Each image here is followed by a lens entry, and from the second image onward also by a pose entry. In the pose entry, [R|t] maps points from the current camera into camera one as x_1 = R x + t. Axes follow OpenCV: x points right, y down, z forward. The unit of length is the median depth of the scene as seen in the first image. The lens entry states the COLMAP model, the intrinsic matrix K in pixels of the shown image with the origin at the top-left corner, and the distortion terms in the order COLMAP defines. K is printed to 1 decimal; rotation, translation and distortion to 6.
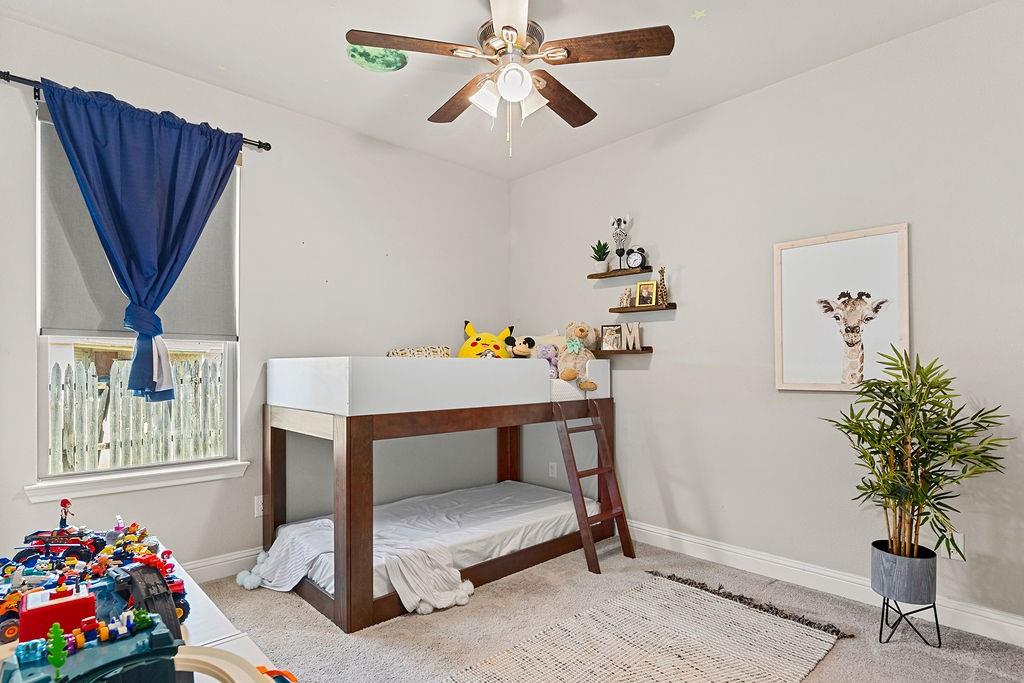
lens RADIAL K [[532.5, 0, 511.0], [0, 532.5, 368.6], [0, 0, 1]] dist [0.000101, -0.000081]
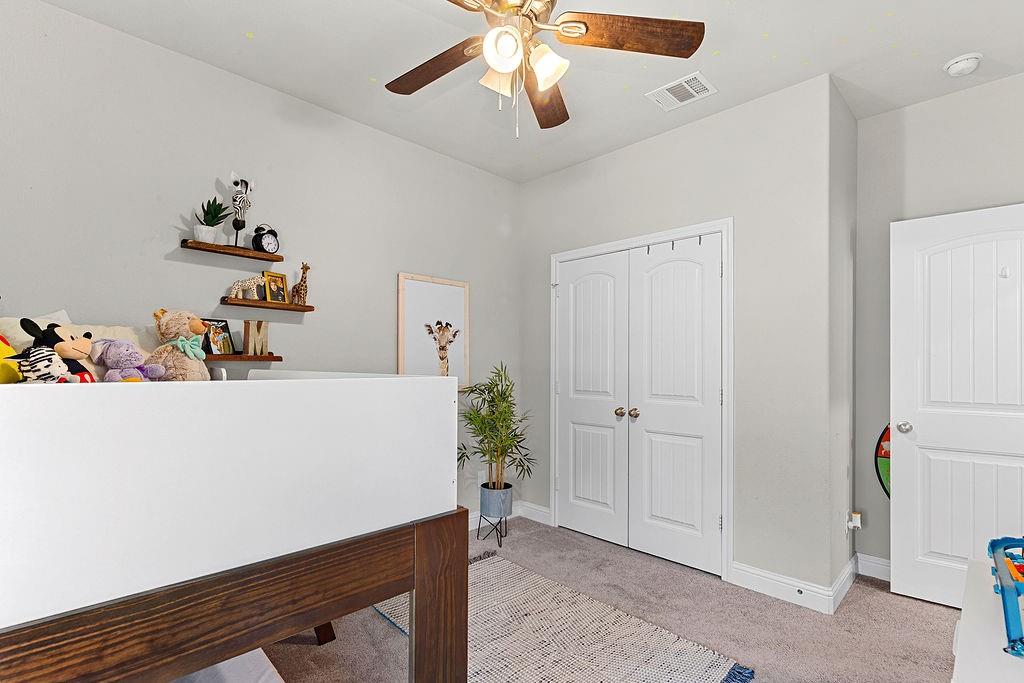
lens RADIAL K [[475.1, 0, 510.6], [0, 475.1, 357.9], [0, 0, 1]] dist [-0.000502, -0.000091]
pose [[-0.025563, 0.006463, 0.999652, -0.624347], [-0.007832, 0.999947, -0.006665, -0.039482], [-0.999643, -0.008000, -0.025511, 0.841486]]
